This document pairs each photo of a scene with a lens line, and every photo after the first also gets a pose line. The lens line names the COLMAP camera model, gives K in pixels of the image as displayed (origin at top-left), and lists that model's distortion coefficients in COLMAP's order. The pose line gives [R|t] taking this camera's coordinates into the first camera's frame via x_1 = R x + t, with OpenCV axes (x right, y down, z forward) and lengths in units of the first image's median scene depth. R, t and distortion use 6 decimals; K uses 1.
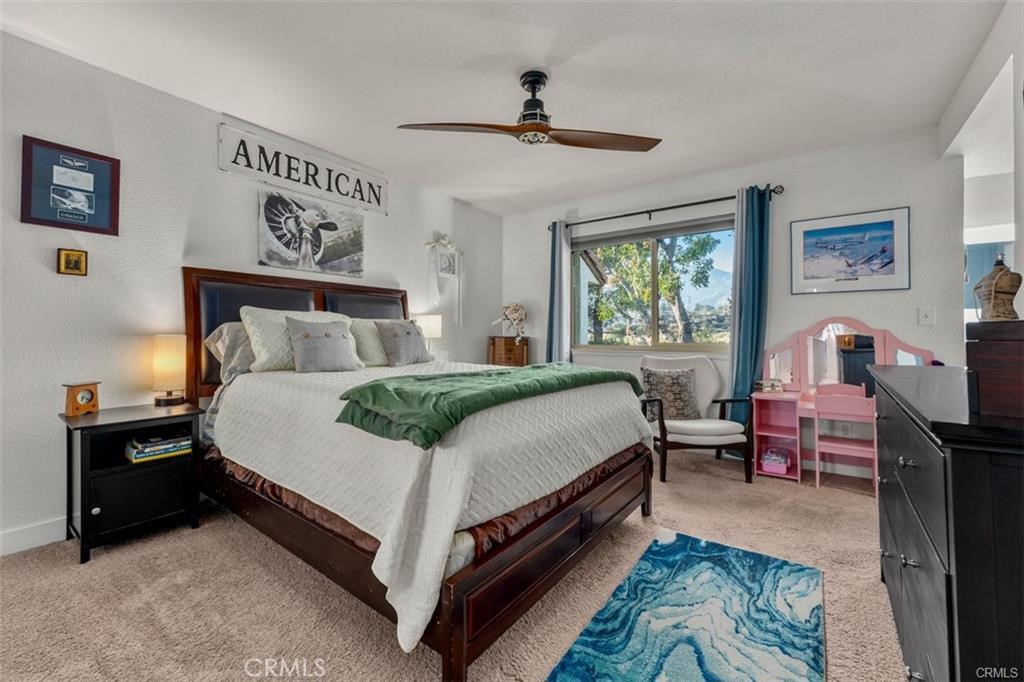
lens RADIAL K [[398.7, 0, 510.0], [0, 398.7, 329.4], [0, 0, 1]] dist [0.001280, 0.000102]
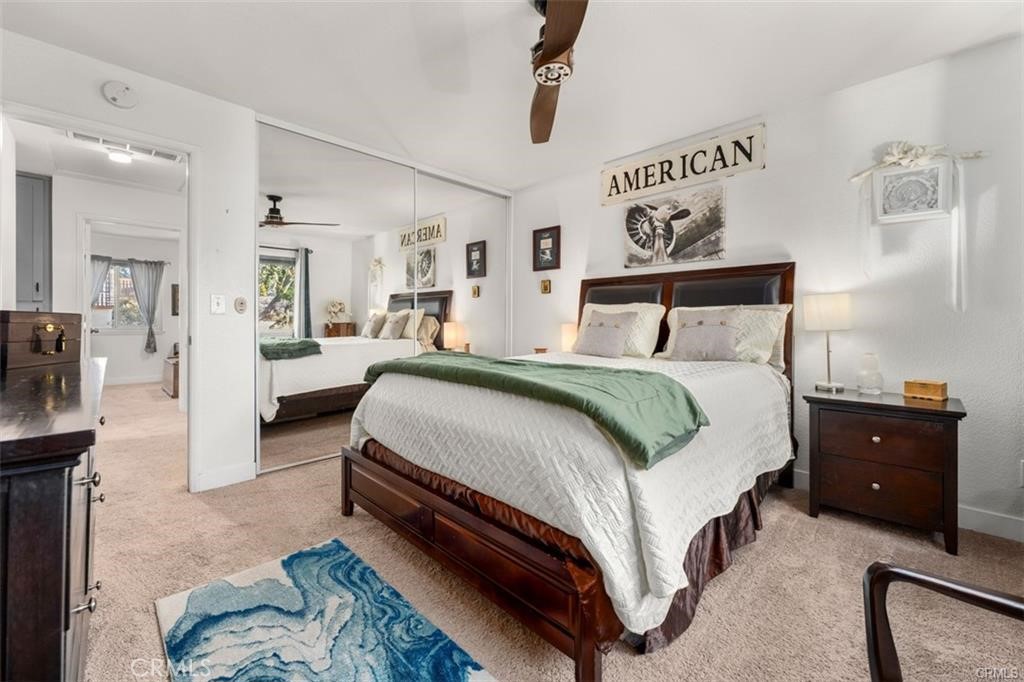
lens RADIAL K [[415.8, 0, 510.0], [0, 415.8, 324.1], [0, 0, 1]] dist [-0.001335, -0.000141]
pose [[-0.130571, -0.000206, -0.991439, 0.677191], [0.004349, 0.999990, -0.000780, 0.011060], [0.991429, -0.004414, -0.130568, 0.784479]]
